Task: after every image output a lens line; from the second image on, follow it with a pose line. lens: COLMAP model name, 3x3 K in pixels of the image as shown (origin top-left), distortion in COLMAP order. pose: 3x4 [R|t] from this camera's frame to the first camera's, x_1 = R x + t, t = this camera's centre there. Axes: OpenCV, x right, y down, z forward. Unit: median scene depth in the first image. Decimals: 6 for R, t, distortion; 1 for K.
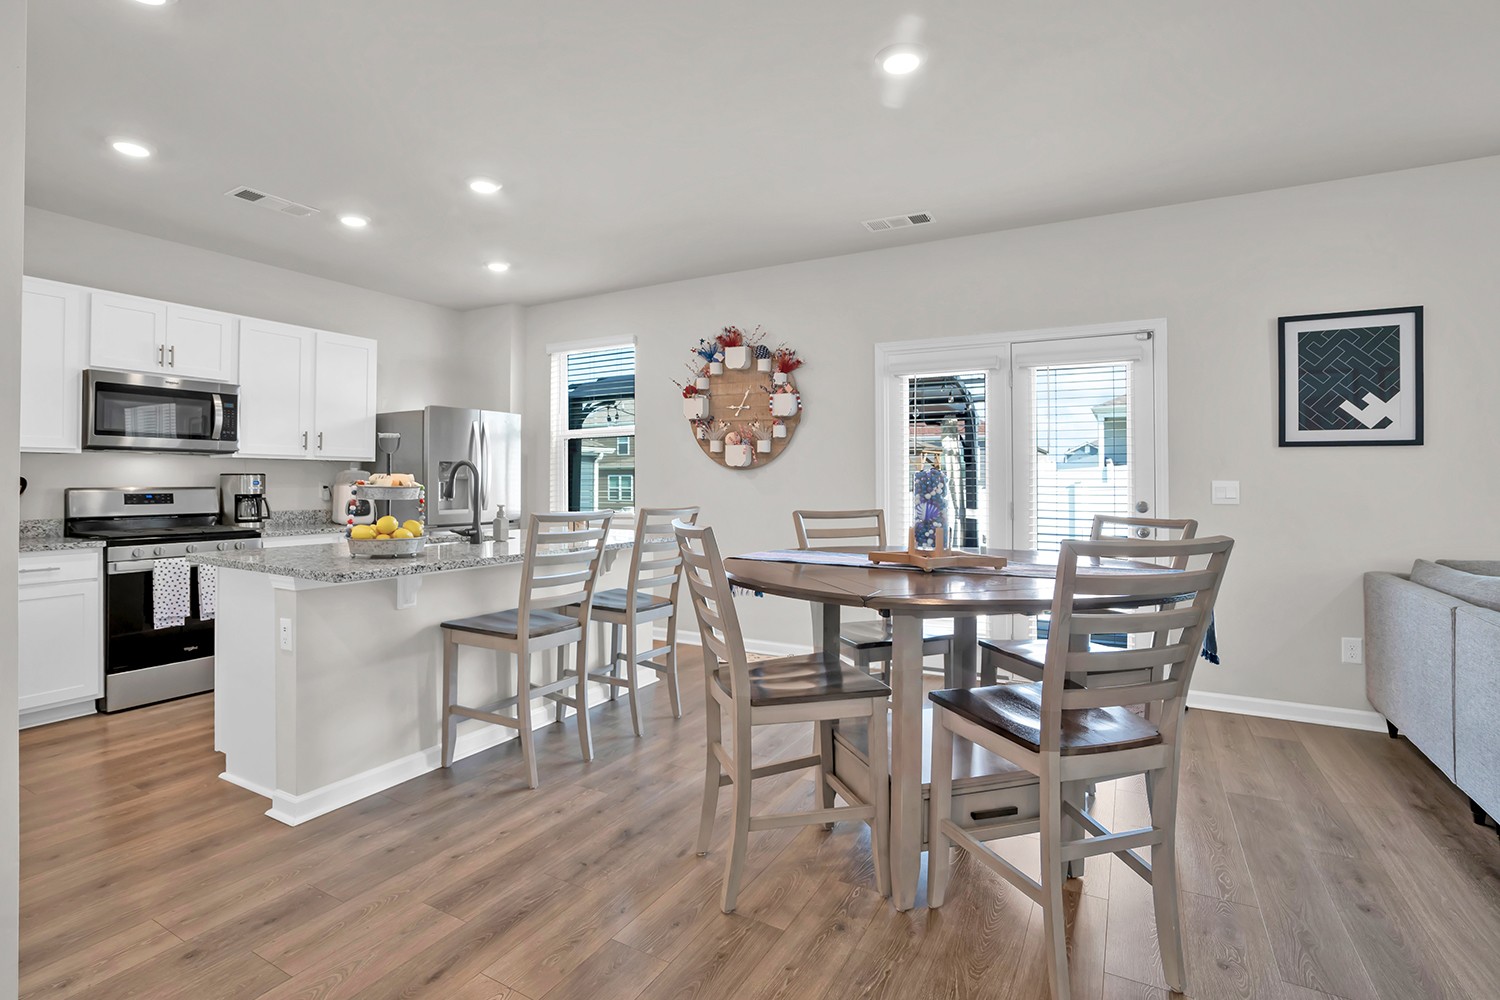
lens RADIAL K [[704.0, 0, 741.6], [0, 704.0, 472.8], [0, 0, 1]] dist [-0.033615, 0.009143]
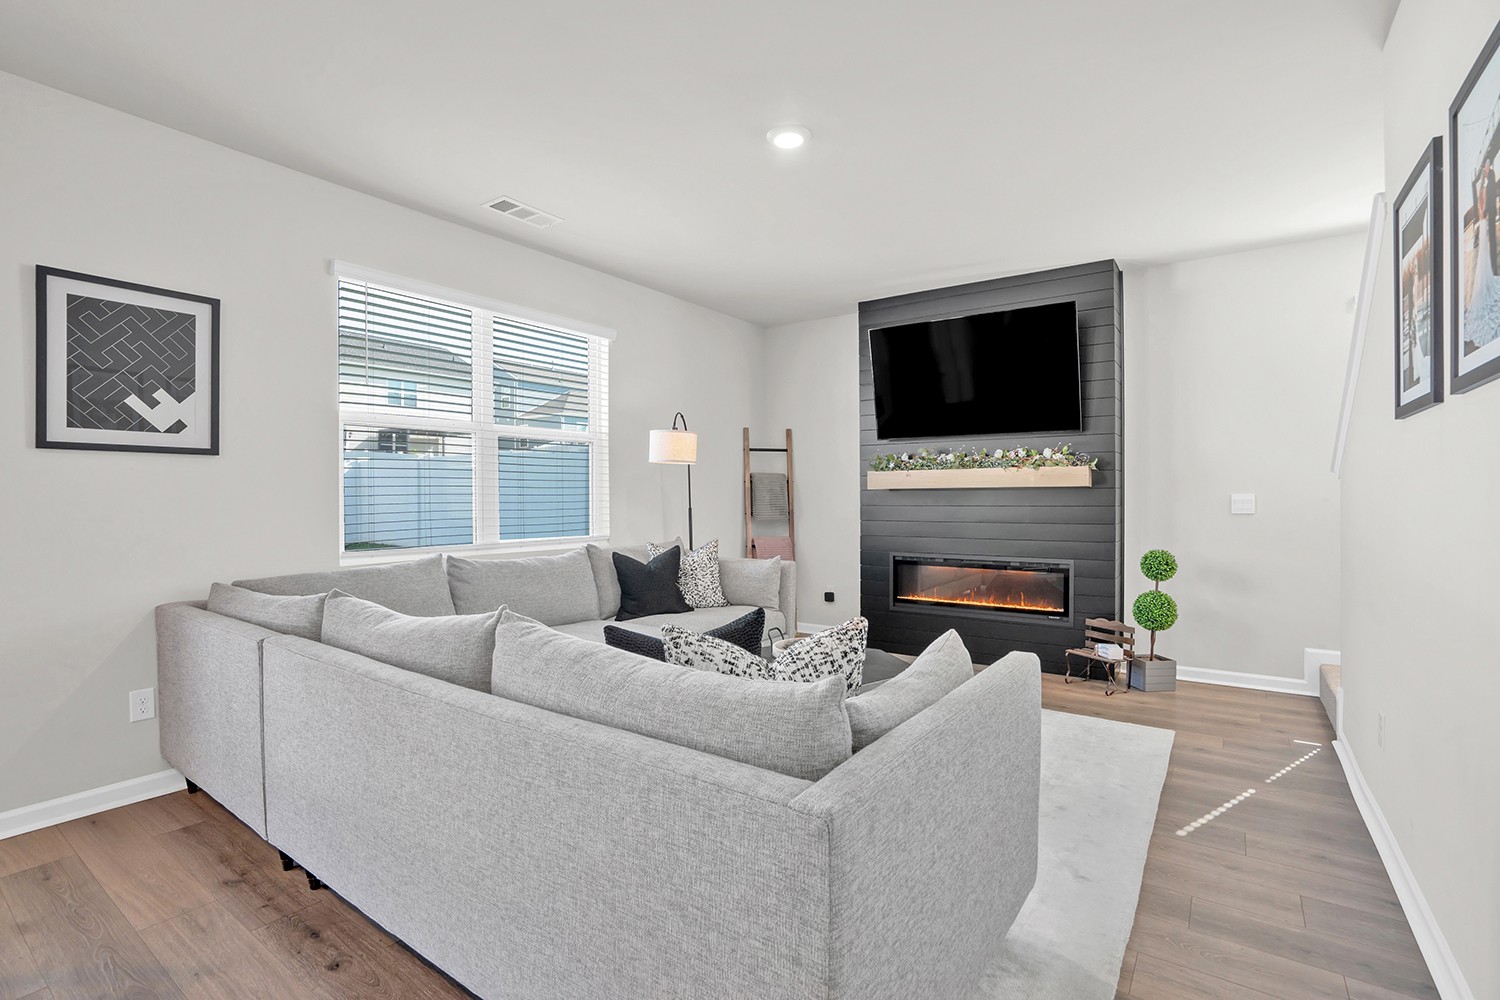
lens RADIAL K [[704.0, 0, 756.0], [0, 704.0, 500.1], [0, 0, 1]] dist [-0.033615, 0.009143]
pose [[0.110138, -0.012708, 0.993835, 0.167917], [-0.009299, 0.999861, 0.013815, -0.000372], [-0.993873, -0.010763, 0.110005, 0.200131]]
